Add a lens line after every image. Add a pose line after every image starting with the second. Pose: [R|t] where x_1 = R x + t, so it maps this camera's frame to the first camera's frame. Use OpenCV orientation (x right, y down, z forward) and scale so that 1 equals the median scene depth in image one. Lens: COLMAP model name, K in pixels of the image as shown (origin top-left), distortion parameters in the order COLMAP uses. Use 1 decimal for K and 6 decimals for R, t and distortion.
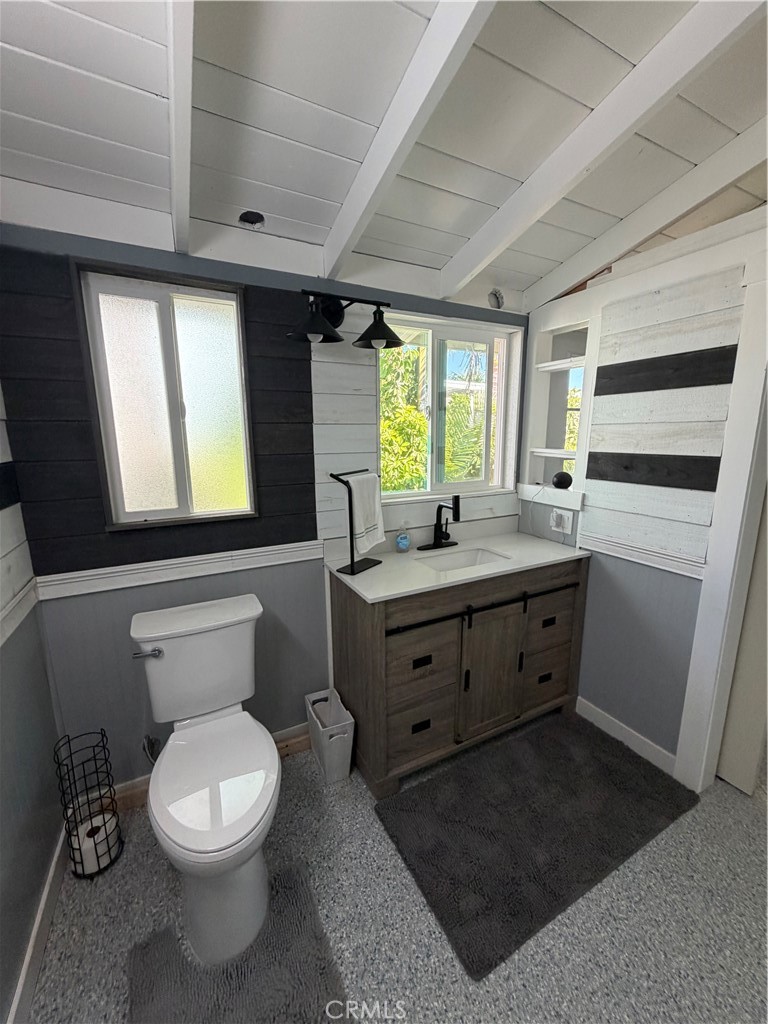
lens RADIAL K [[406.1, 0, 384.7], [0, 406.1, 509.5], [0, 0, 1]] dist [-0.000645, 0.000366]
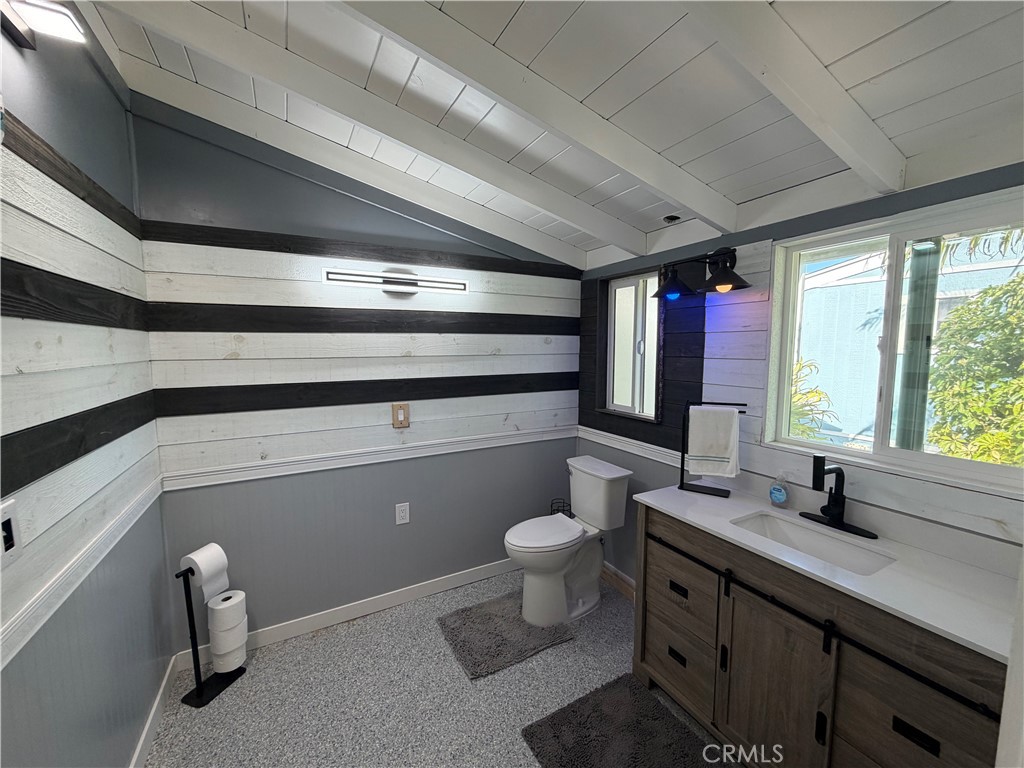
lens RADIAL K [[406.1, 0, 511.7], [0, 406.1, 385.1], [0, 0, 1]] dist [-0.000645, 0.000366]
pose [[0.021716, 0.099108, -0.994840, 1.039639], [-0.187738, 0.977777, 0.093310, -0.145908], [0.981979, 0.184743, 0.039839, 0.438570]]
